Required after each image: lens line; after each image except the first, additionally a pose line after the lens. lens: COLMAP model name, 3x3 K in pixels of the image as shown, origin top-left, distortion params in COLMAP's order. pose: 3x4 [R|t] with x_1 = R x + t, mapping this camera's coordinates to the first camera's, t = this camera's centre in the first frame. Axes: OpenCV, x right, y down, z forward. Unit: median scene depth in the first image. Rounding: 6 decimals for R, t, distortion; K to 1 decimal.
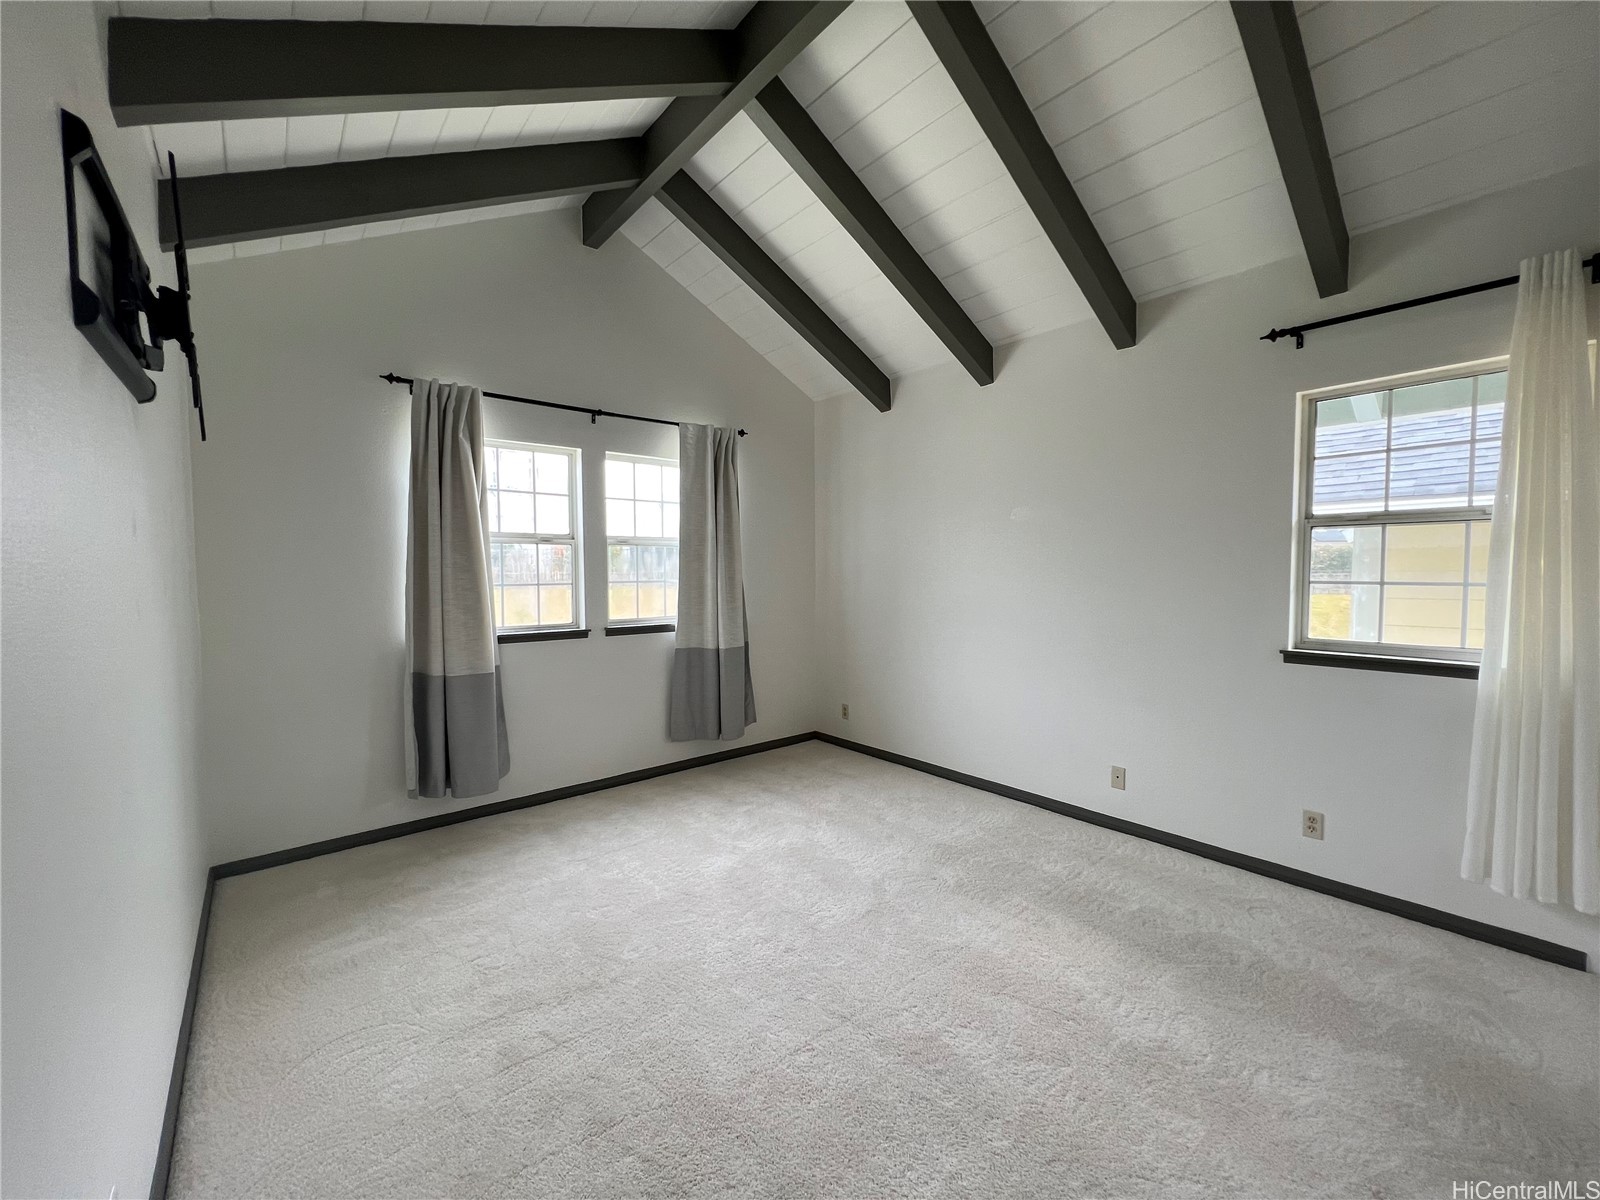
lens RADIAL K [[638.8, 0, 800.0], [0, 638.8, 600.0], [0, 0, 1]] dist [-0.003026, 0.000518]
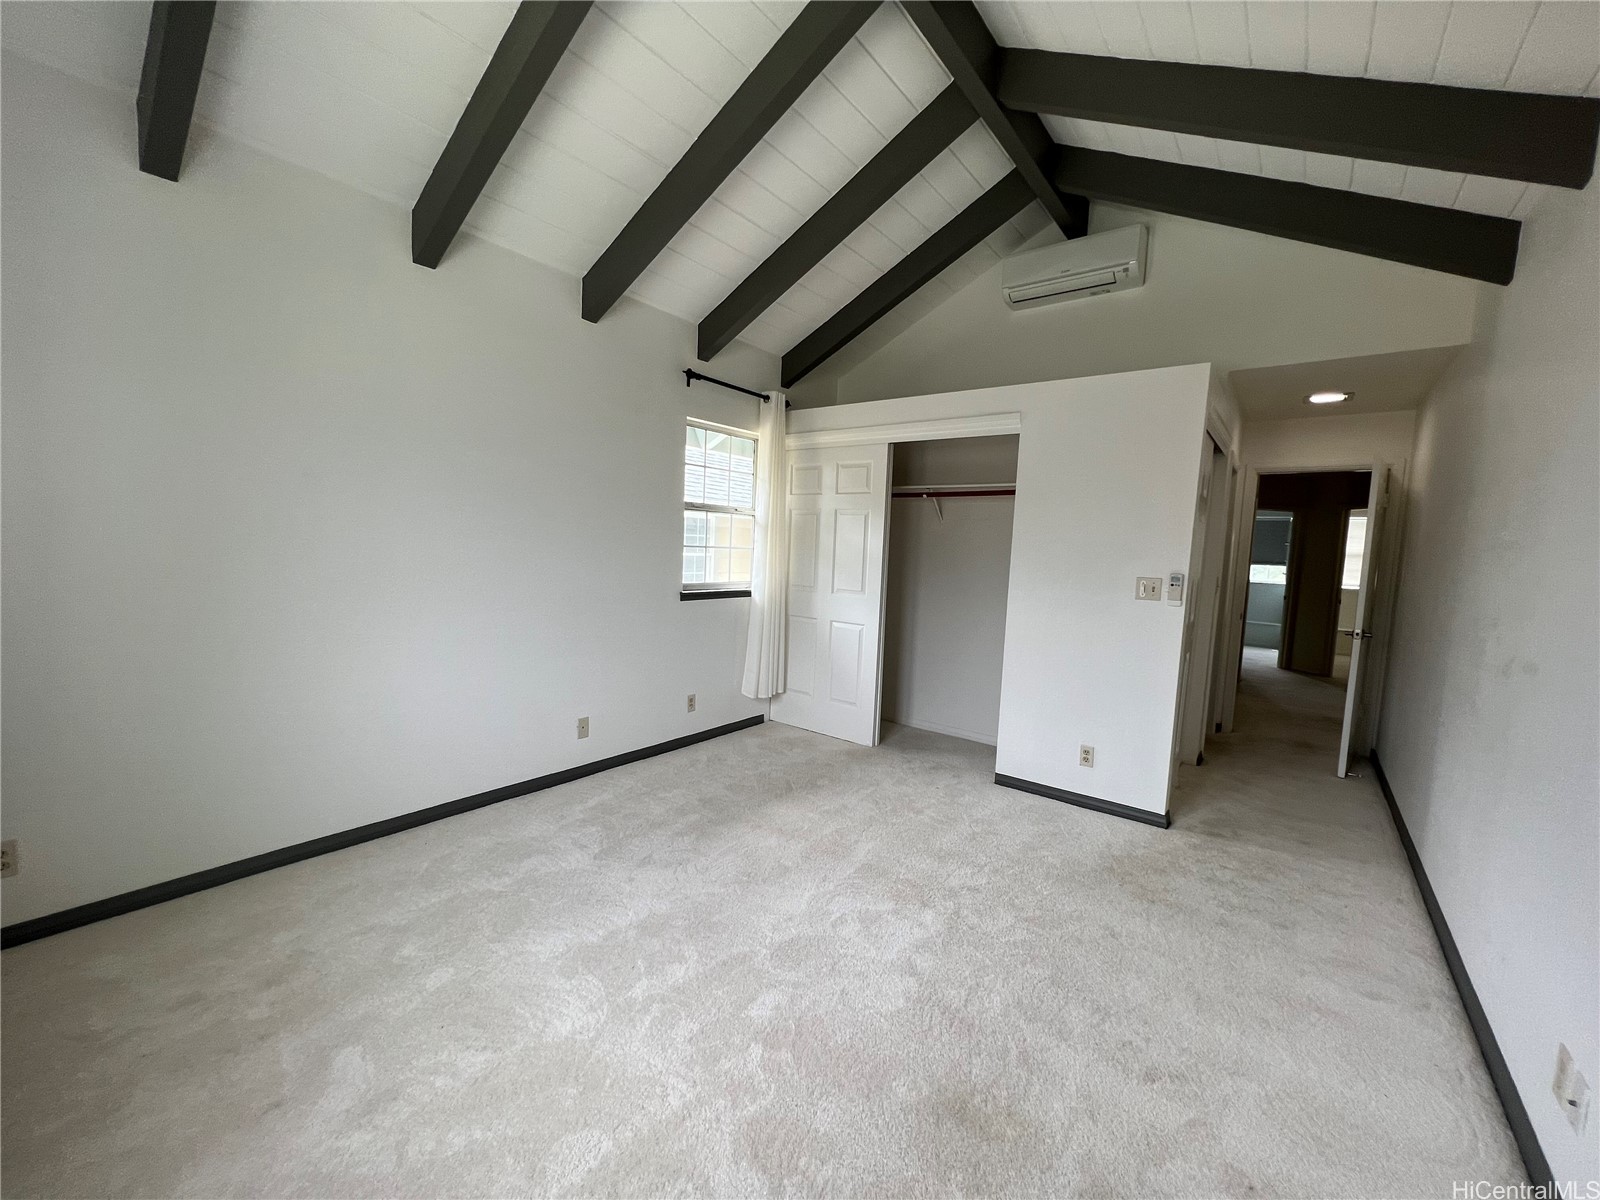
lens RADIAL K [[638.8, 0, 800.0], [0, 638.8, 600.0], [0, 0, 1]] dist [-0.003026, 0.000518]
pose [[-0.214014, -0.088610, 0.972803, -0.680918], [0.006813, 0.995718, 0.092196, -0.036383], [-0.976807, 0.026359, -0.212494, 0.975164]]
